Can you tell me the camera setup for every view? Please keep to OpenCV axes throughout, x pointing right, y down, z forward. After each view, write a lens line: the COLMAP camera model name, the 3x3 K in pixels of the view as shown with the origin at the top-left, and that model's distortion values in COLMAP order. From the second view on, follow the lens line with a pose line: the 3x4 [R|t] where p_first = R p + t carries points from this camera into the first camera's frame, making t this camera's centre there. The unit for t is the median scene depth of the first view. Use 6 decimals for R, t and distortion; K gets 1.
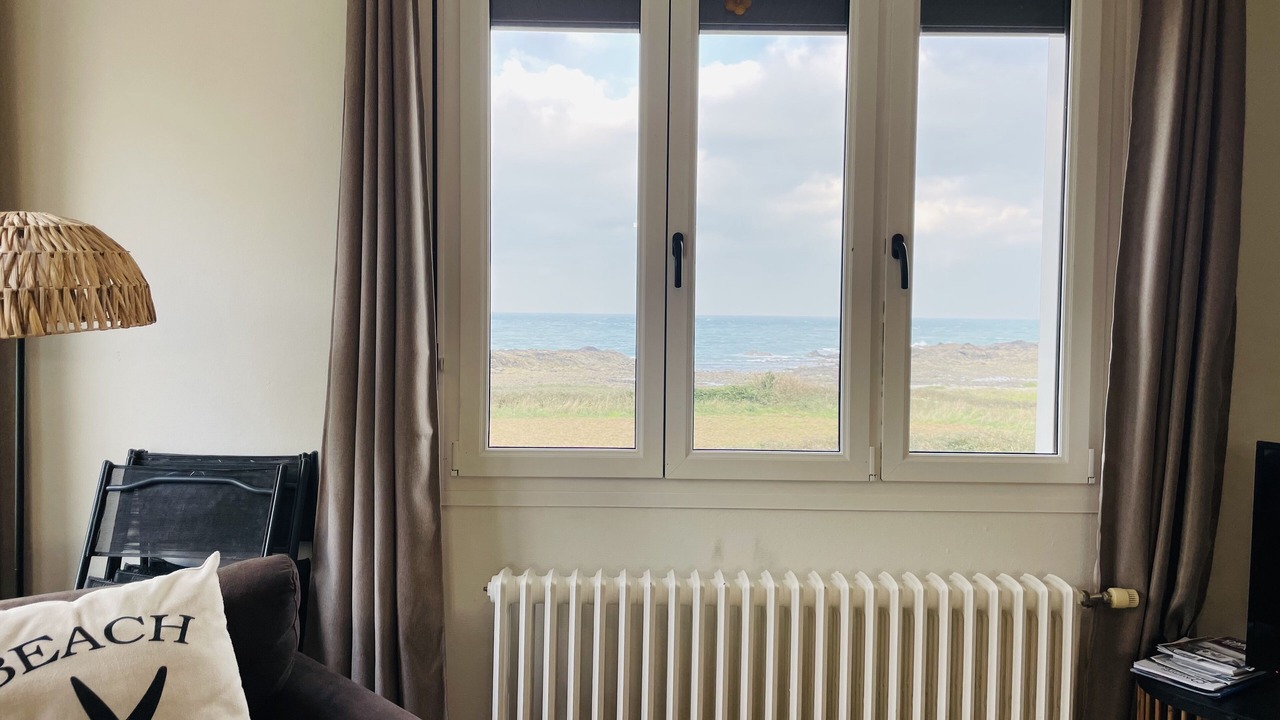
lens RADIAL K [[979.9, 0, 643.7], [0, 979.9, 352.8], [0, 0, 1]] dist [0.104772, -0.146786]
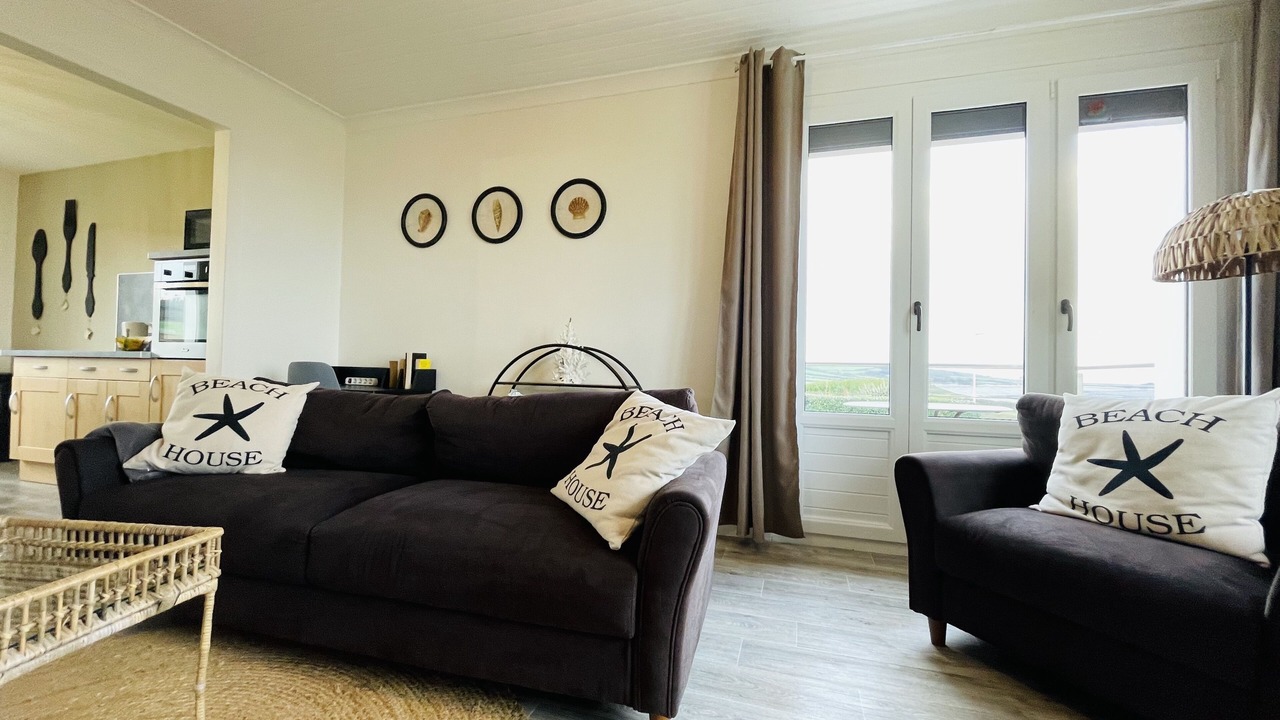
lens RADIAL K [[519.1, 0, 642.0], [0, 519.1, 358.4], [0, 0, 1]] dist [-0.000085, -0.000398]
pose [[-0.315589, -0.041728, -0.947978, 0.401760], [-0.069362, 0.997374, -0.020811, 0.177818], [0.946358, 0.059186, -0.317654, 0.294635]]
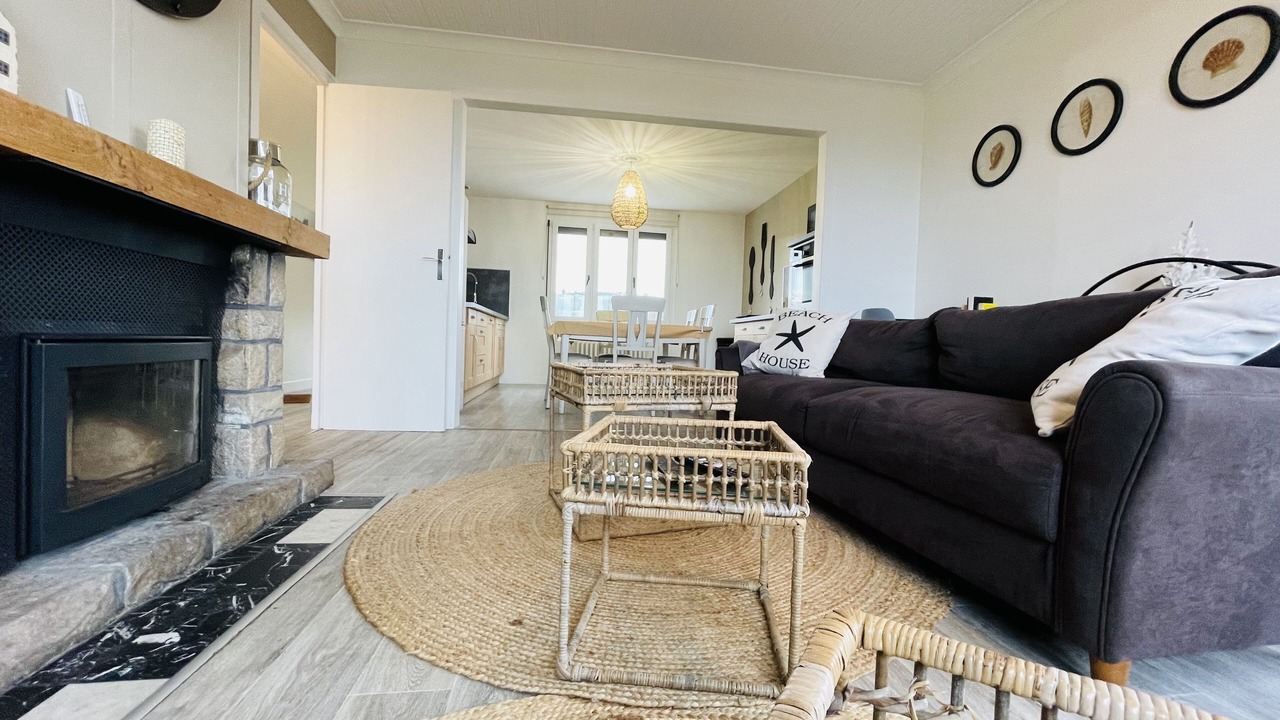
lens RADIAL K [[519.1, 0, 642.0], [0, 519.1, 358.4], [0, 0, 1]] dist [-0.000085, -0.000398]
pose [[-0.991112, -0.046565, -0.124616, 0.298711], [-0.055516, 0.996047, 0.069346, 0.280554], [0.120895, 0.075648, -0.989779, 0.485662]]
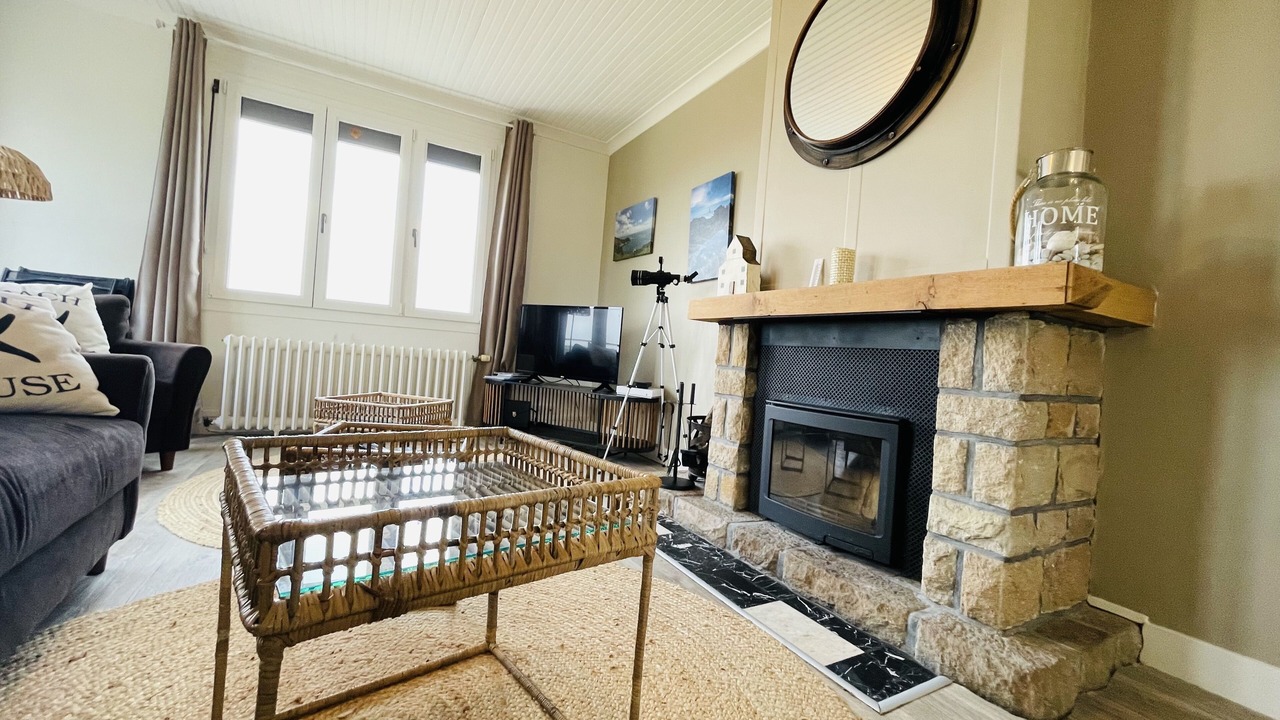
lens RADIAL K [[519.1, 0, 642.0], [0, 519.1, 358.4], [0, 0, 1]] dist [-0.000085, -0.000398]
pose [[0.880377, 0.051528, 0.471467, 0.158443], [-0.042808, 0.998656, -0.029212, 0.283883], [-0.472338, 0.005535, 0.881400, -0.661065]]
